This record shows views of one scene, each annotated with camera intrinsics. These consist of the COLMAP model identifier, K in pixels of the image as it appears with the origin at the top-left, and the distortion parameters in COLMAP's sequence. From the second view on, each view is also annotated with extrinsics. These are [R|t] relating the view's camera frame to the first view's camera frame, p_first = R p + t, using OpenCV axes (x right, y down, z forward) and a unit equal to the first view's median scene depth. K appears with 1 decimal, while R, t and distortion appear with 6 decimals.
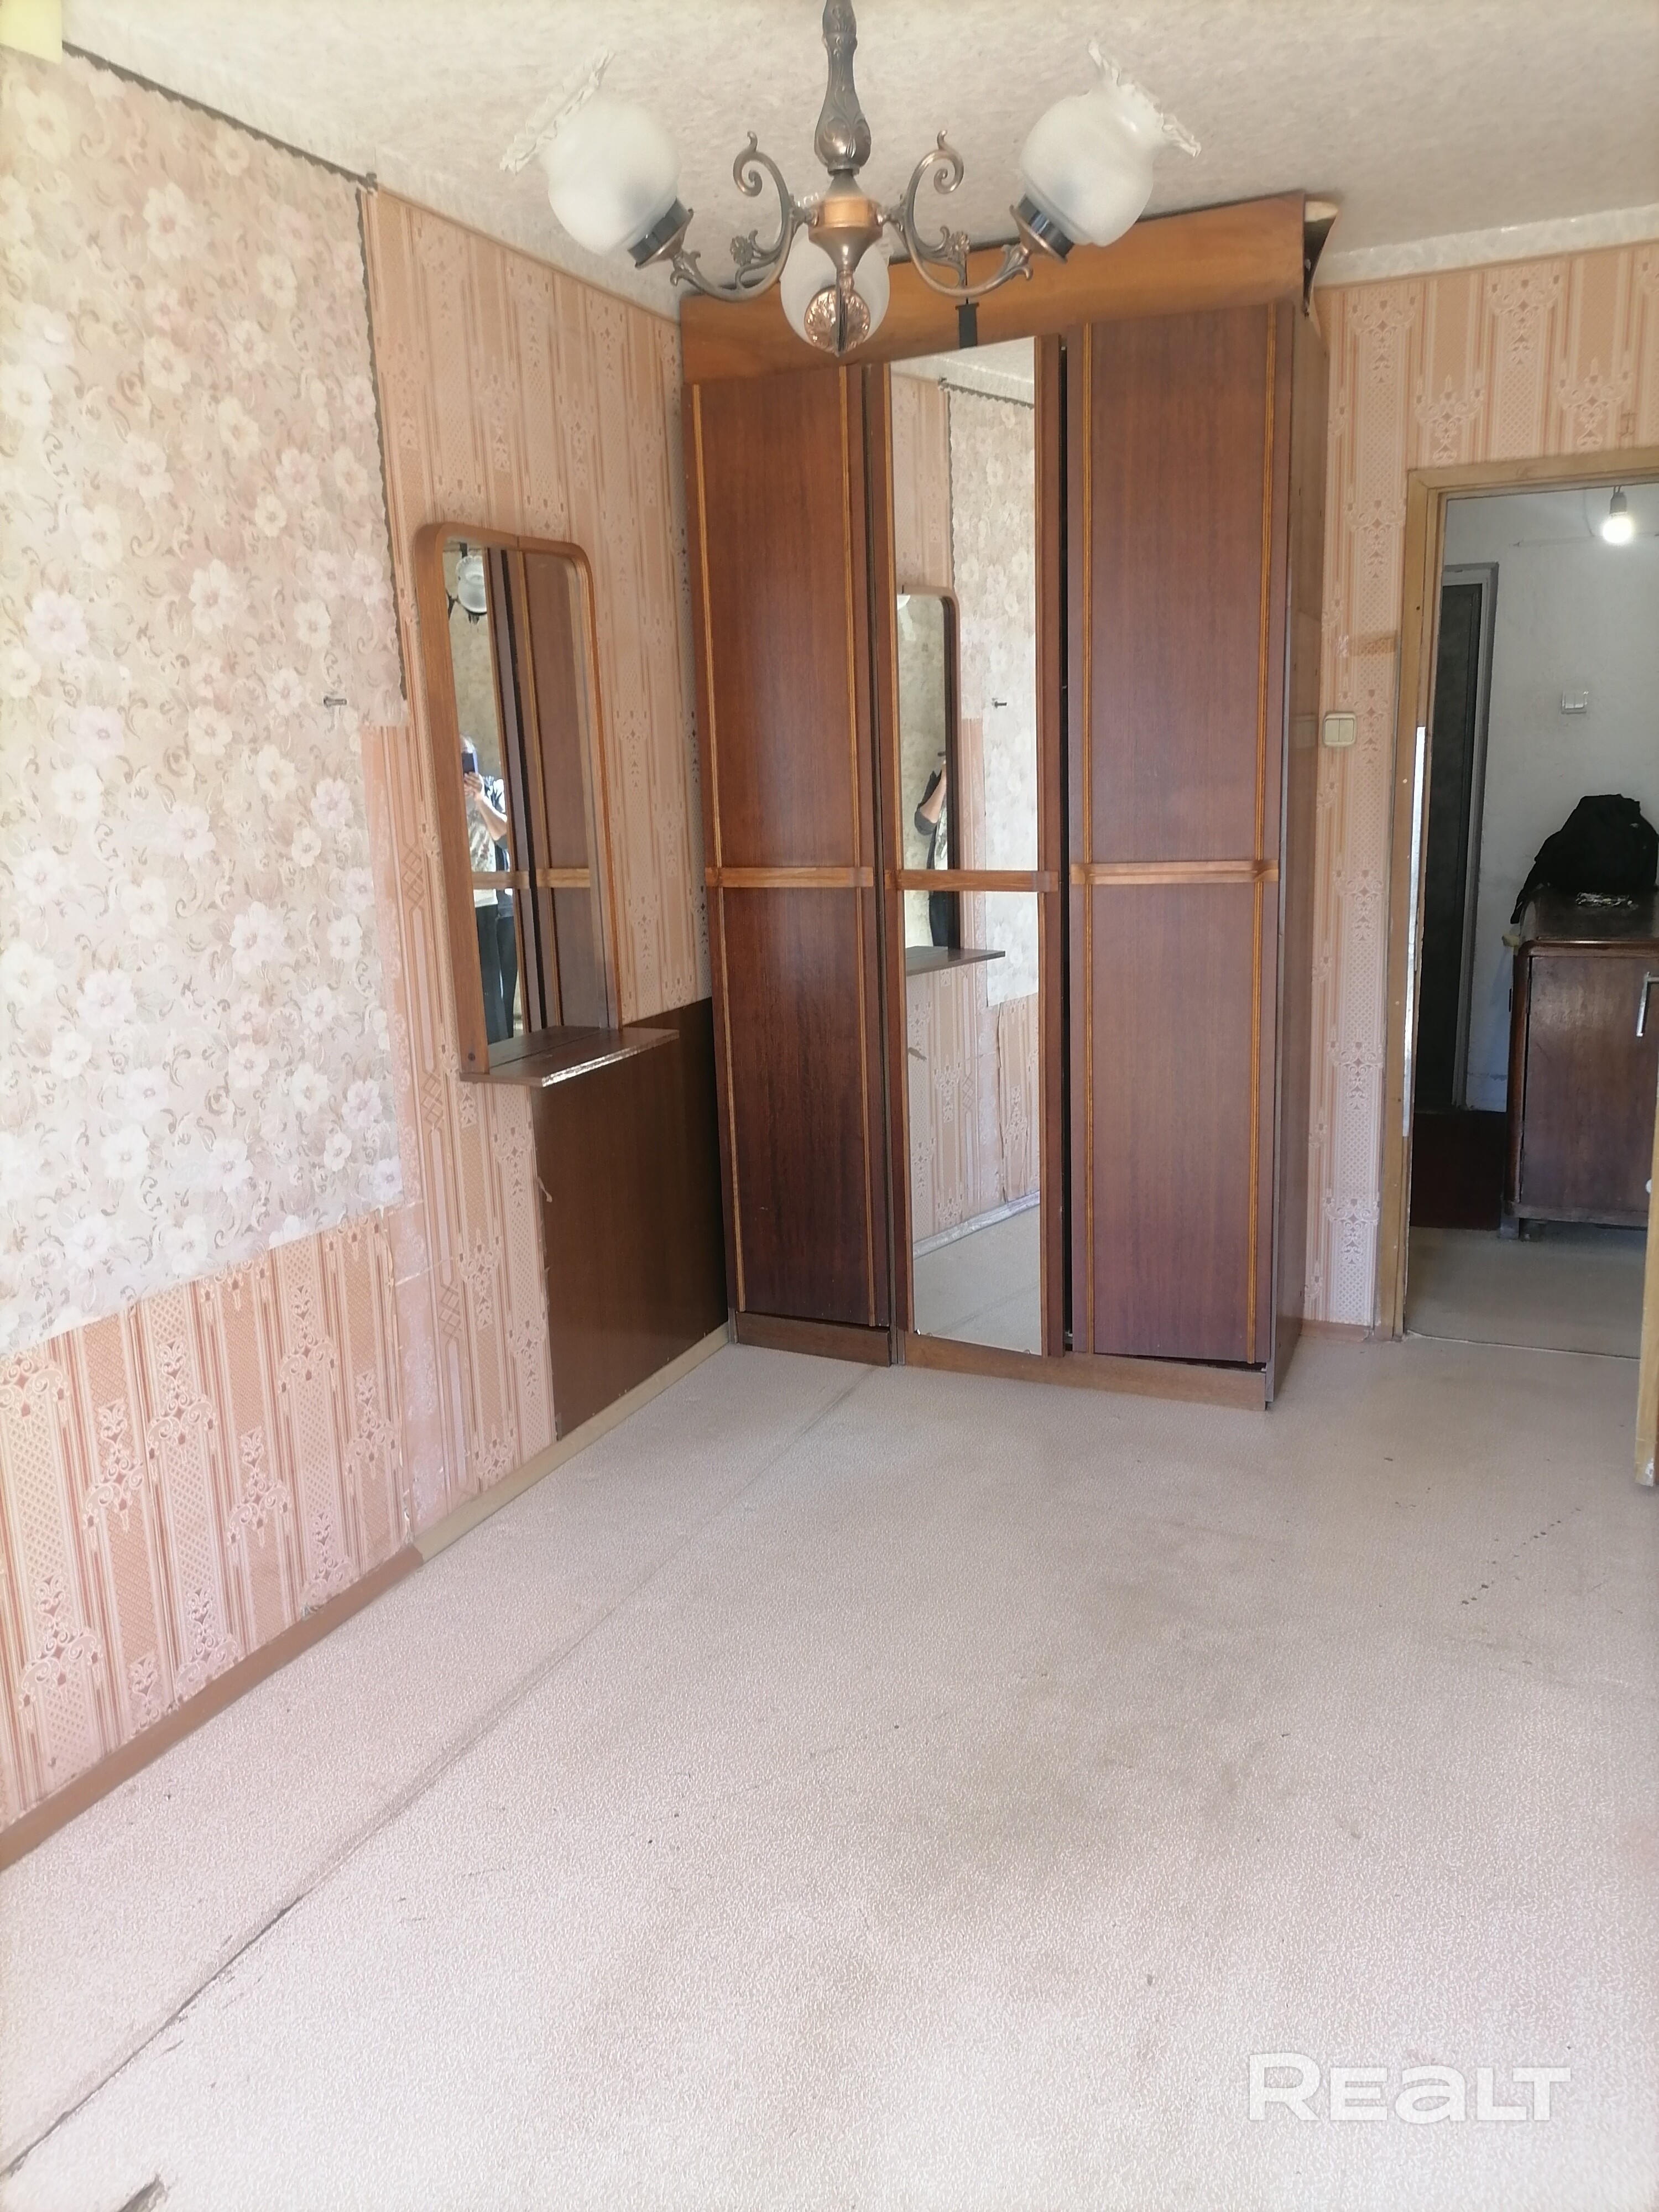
lens RADIAL K [[1678.1, 0, 828.5], [0, 1678.1, 1104.9], [0, 0, 1]] dist [0.006961, 0.001519]
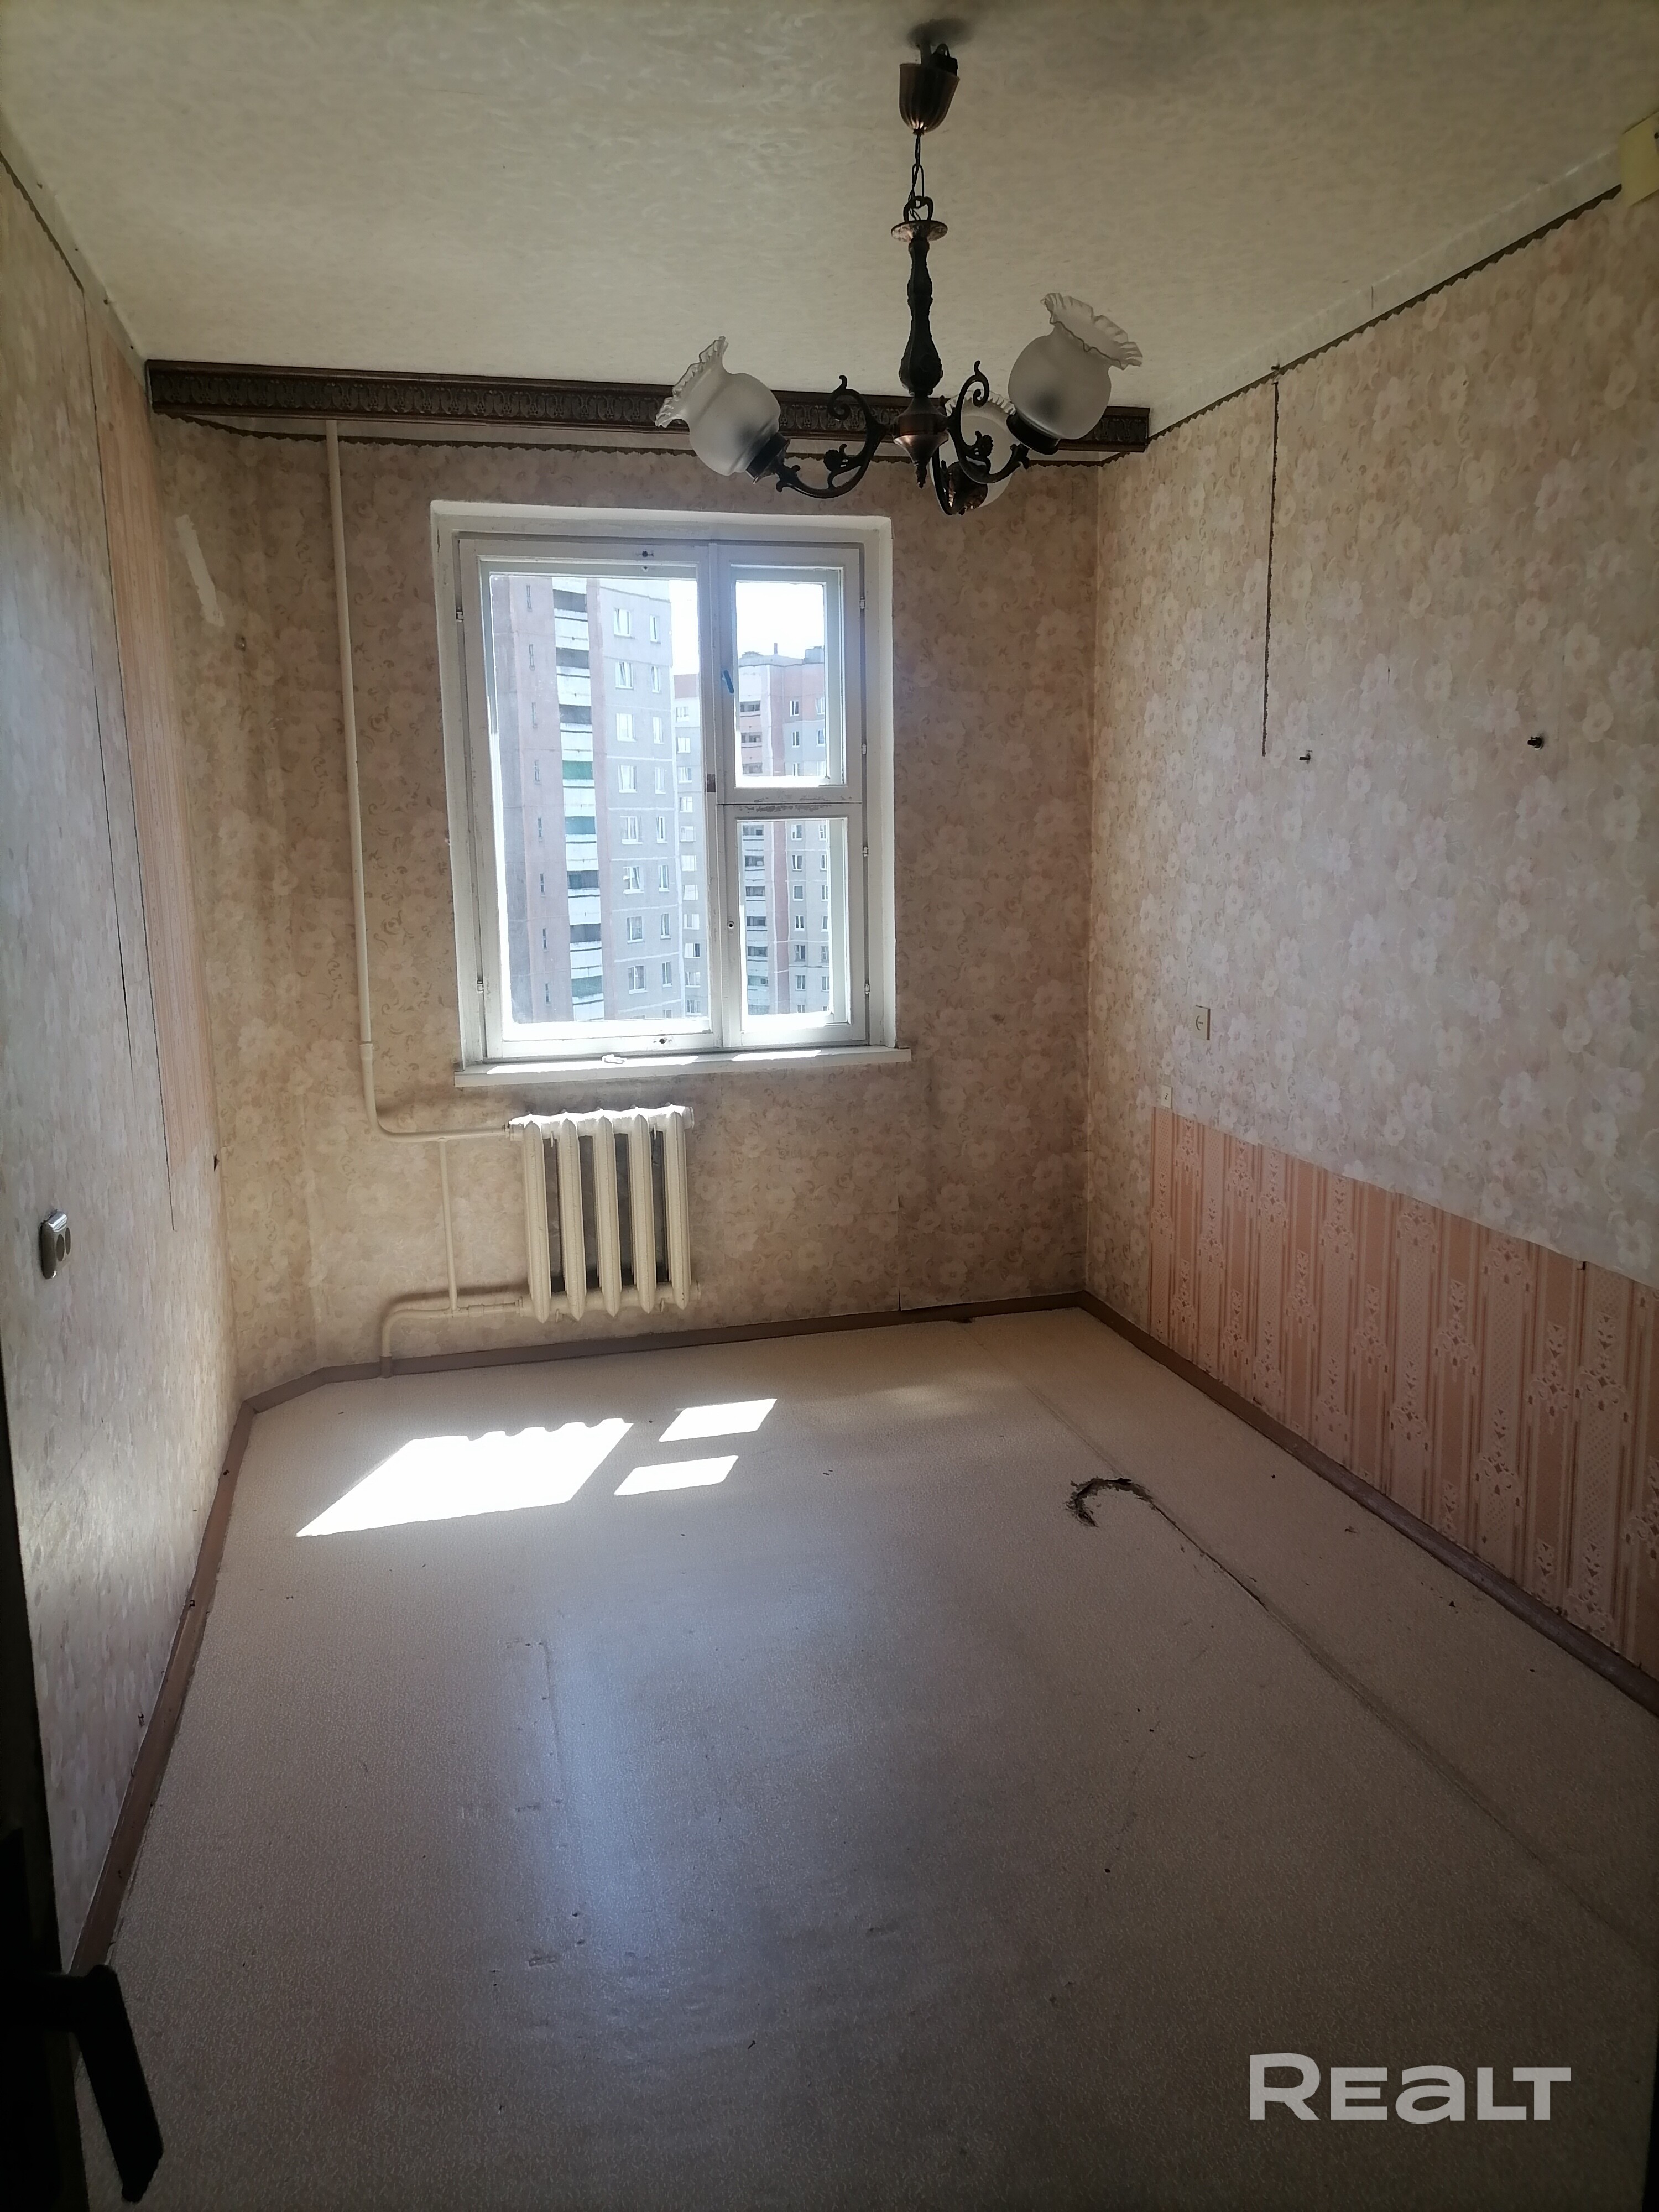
lens RADIAL K [[1678.1, 0, 831.5], [0, 1678.1, 1106.7], [0, 0, 1]] dist [0.006961, 0.001519]
pose [[-0.797152, 0.144824, -0.586153, 0.700092], [-0.080637, 0.936574, 0.341068, -0.352585], [0.598370, 0.319148, -0.734914, 1.587072]]
